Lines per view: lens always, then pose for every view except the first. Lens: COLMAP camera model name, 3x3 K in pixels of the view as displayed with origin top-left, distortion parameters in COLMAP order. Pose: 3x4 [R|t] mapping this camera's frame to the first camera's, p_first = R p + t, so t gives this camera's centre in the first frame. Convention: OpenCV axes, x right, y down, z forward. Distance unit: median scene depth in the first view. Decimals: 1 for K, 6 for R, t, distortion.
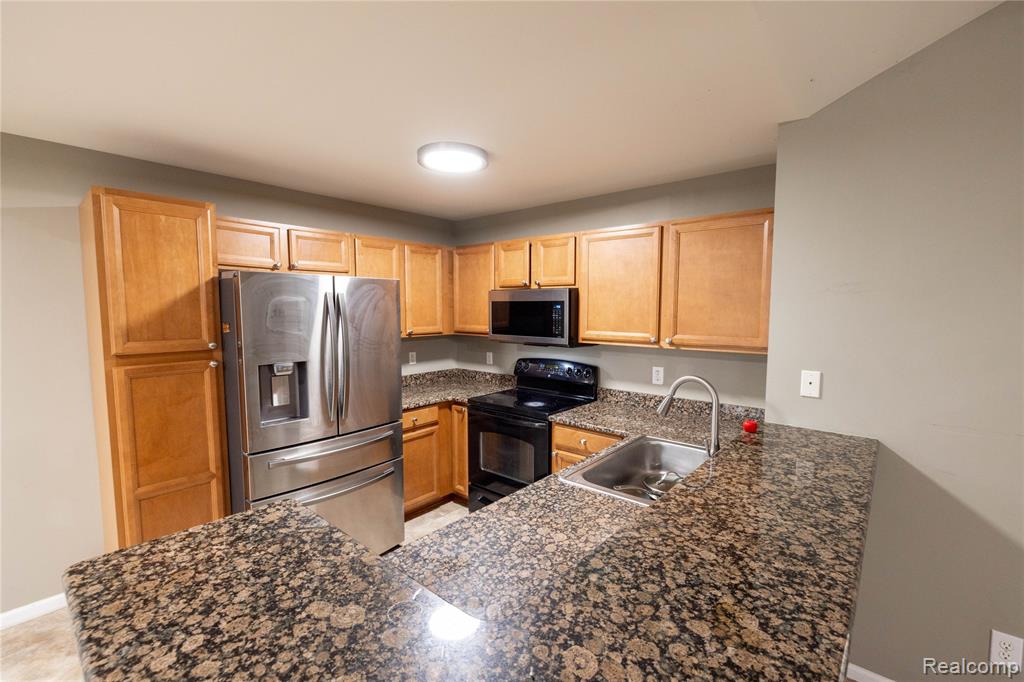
lens RADIAL K [[430.3, 0, 512.0], [0, 430.3, 341.0], [0, 0, 1]] dist [0.001299, 0.000071]
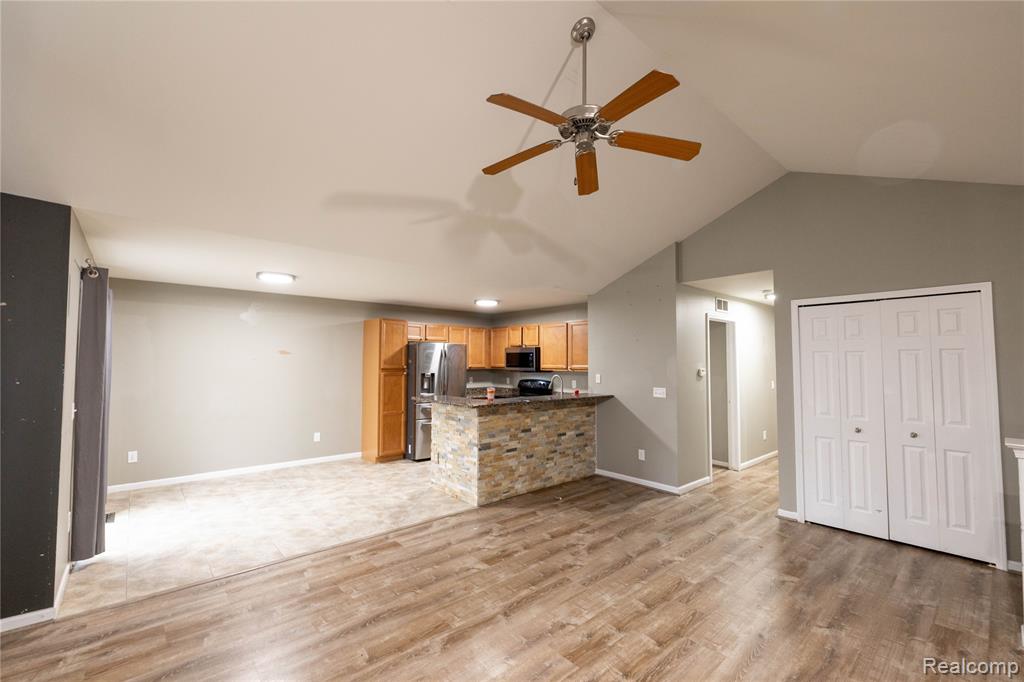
lens RADIAL K [[430.3, 0, 512.0], [0, 430.3, 341.0], [0, 0, 1]] dist [0.001299, 0.000071]
pose [[0.990893, -0.005456, -0.134544, 0.321893], [-0.011789, 0.991827, -0.127045, 0.148441], [0.134138, 0.127474, 0.982730, -1.363562]]
